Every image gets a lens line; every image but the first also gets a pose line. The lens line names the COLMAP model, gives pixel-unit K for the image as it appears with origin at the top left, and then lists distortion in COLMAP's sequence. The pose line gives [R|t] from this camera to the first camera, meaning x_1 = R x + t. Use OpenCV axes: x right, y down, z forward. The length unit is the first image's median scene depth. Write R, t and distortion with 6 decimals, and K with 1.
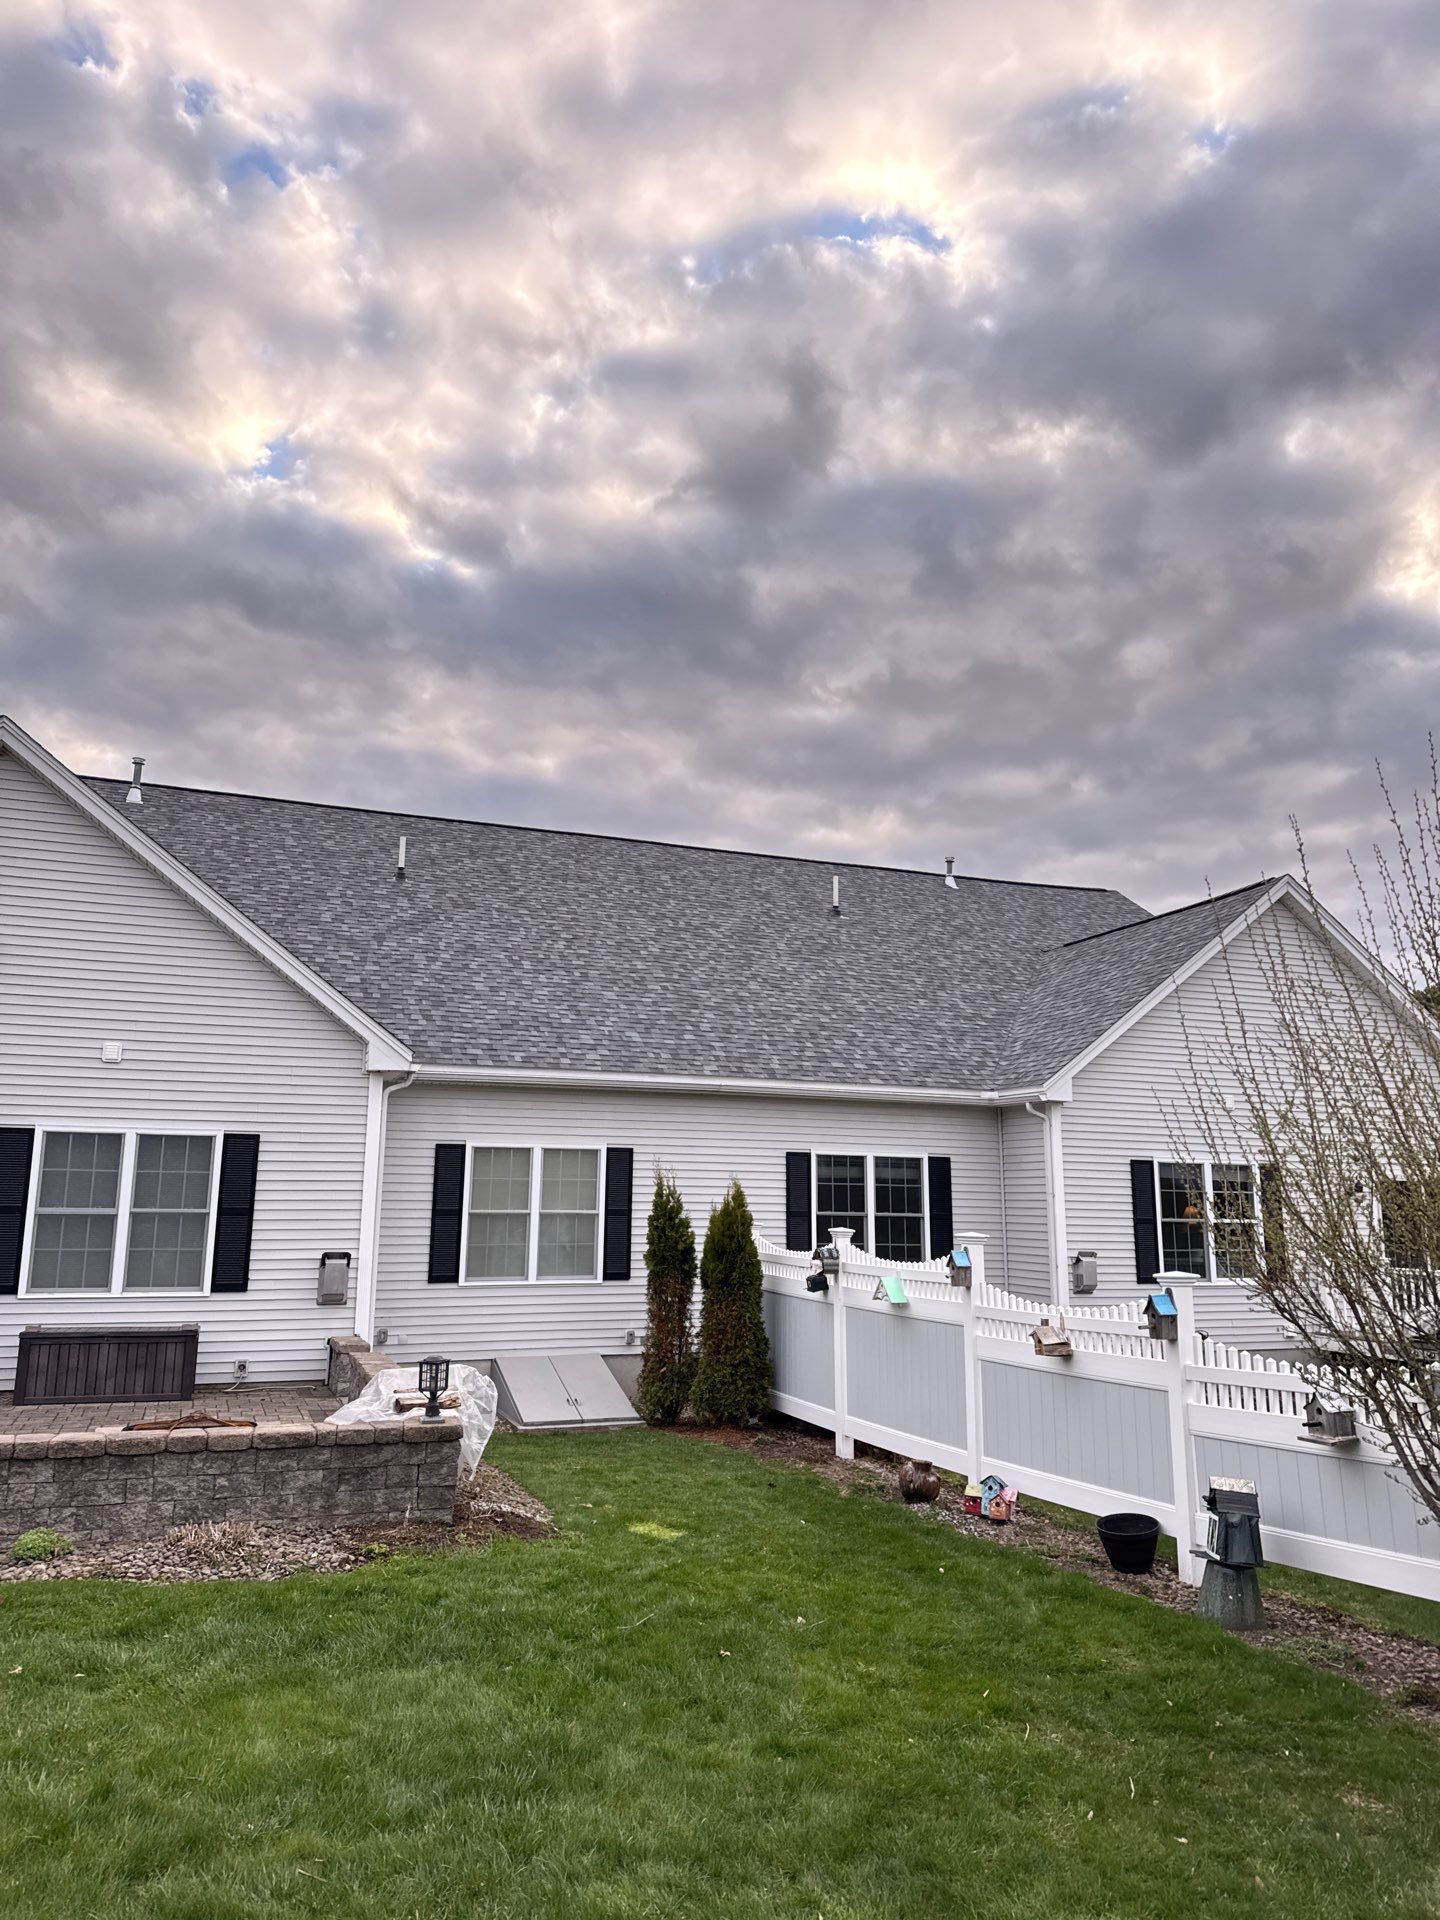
lens RADIAL K [[1343.5, 0, 720.0], [0, 1343.5, 960.0], [0, 0, 1]] dist [0.001273, -0.000235]
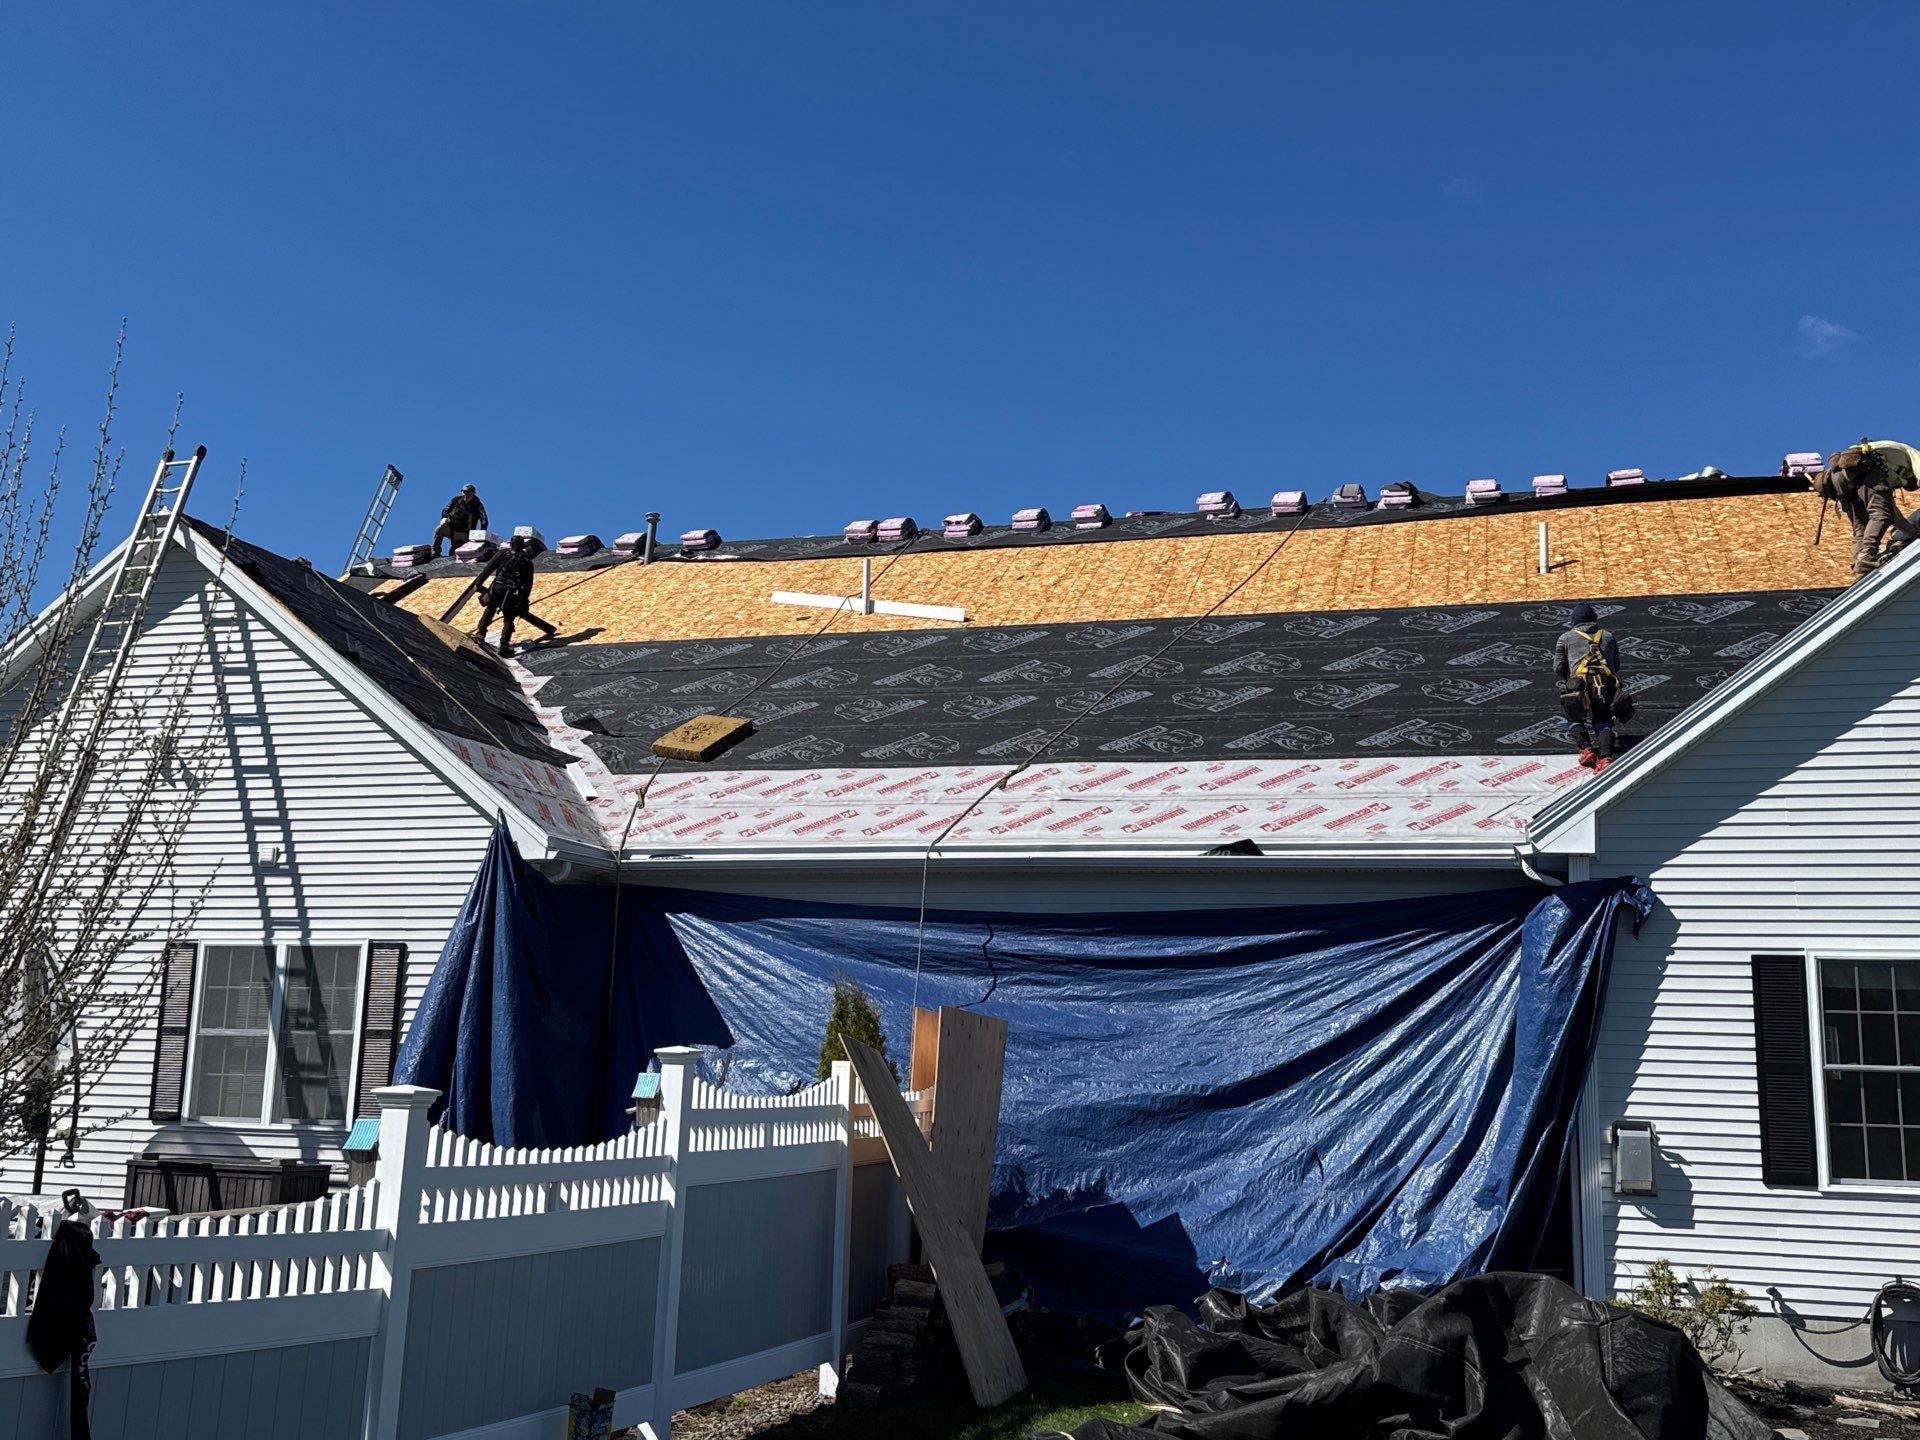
lens RADIAL K [[2053.0, 0, 960.0], [0, 2053.0, 720.0], [0, 0, 1]] dist [0.008023, 0.007838]
pose [[0.791907, -0.089244, -0.604085, 0.568197], [0.097968, 0.995016, -0.018570, 0.039655], [0.602732, -0.044475, 0.796703, 0.157919]]
